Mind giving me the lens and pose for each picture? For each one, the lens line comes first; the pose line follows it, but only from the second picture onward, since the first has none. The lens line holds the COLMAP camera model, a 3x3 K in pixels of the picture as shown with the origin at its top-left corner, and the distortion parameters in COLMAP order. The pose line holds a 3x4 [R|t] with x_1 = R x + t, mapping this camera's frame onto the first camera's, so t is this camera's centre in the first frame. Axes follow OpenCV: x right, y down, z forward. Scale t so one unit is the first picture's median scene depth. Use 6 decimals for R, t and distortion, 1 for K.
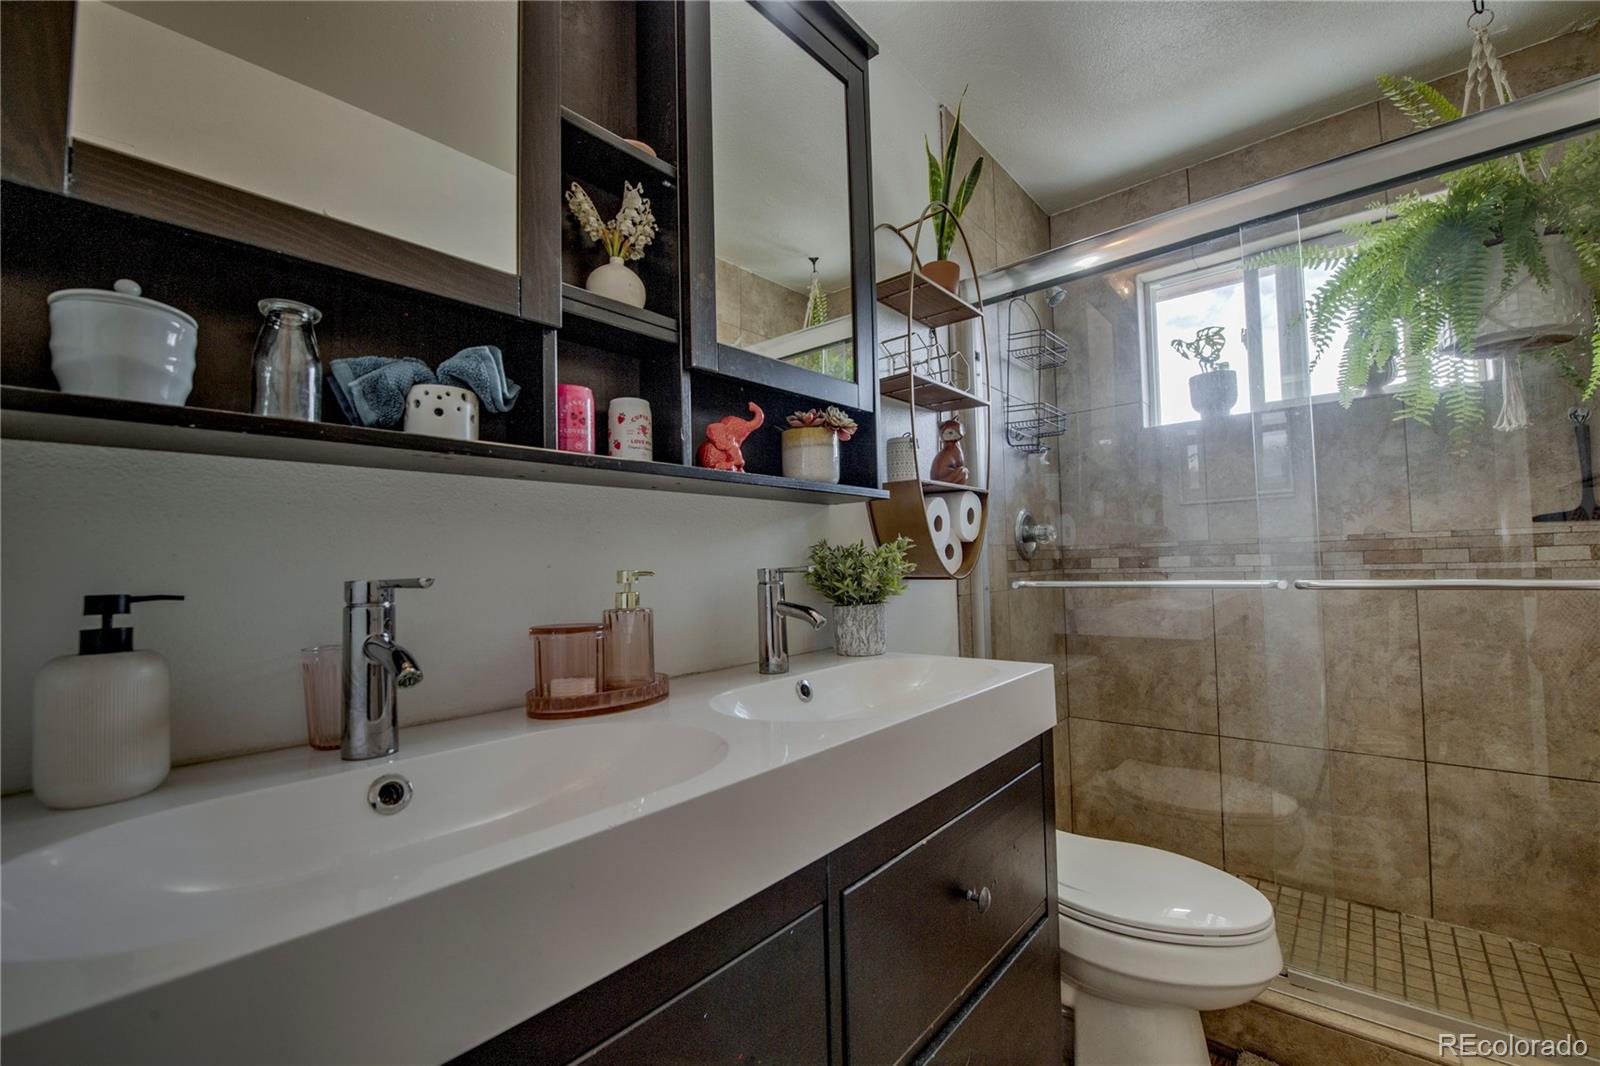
lens RADIAL K [[652.9, 0, 802.6], [0, 652.9, 542.0], [0, 0, 1]] dist [-0.017100, -0.001578]
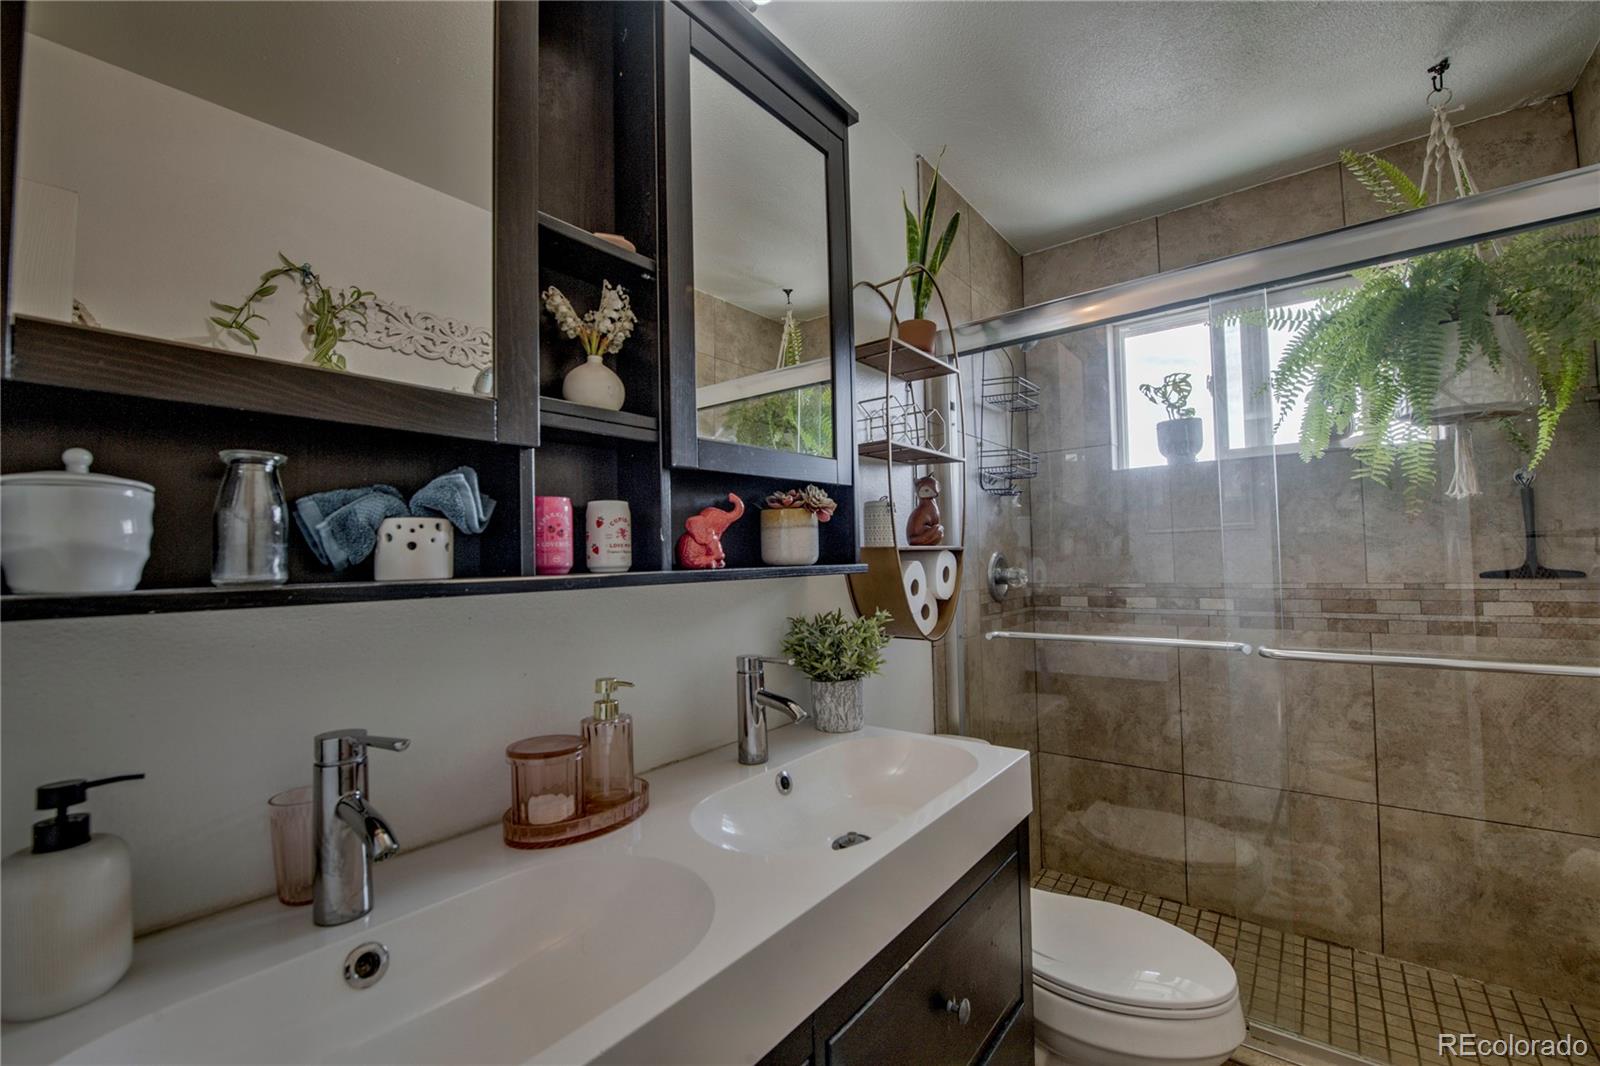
lens RADIAL K [[652.9, 0, 800.6], [0, 652.9, 534.8], [0, 0, 1]] dist [-0.017100, -0.001578]
pose [[0.998999, 0.002687, 0.044656, -0.013350], [-0.002877, 0.999987, 0.004188, -0.116505], [-0.044644, -0.004312, 0.998994, 0.004611]]
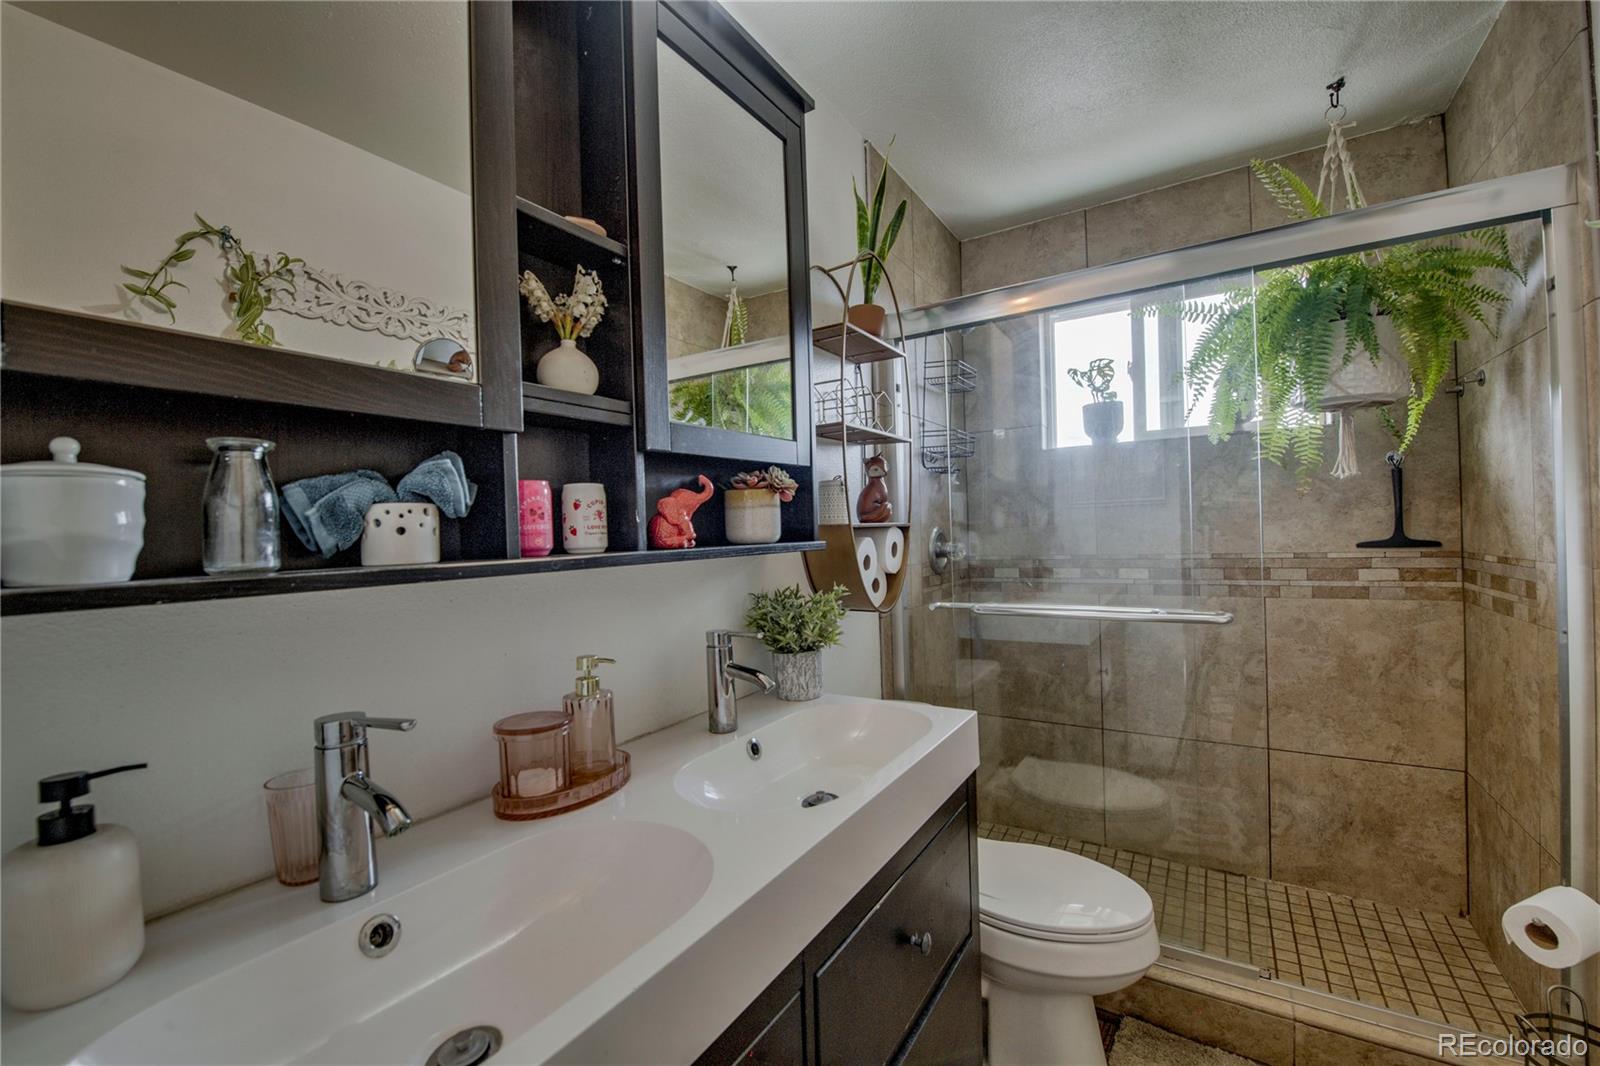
lens RADIAL K [[652.9, 0, 799.7], [0, 652.9, 532.8], [0, 0, 1]] dist [-0.017100, -0.001578]
pose [[0.988790, -0.007702, 0.149112, -0.058913], [0.001502, 0.999131, 0.041651, -0.124243], [-0.149303, -0.040960, 0.987943, -0.028849]]
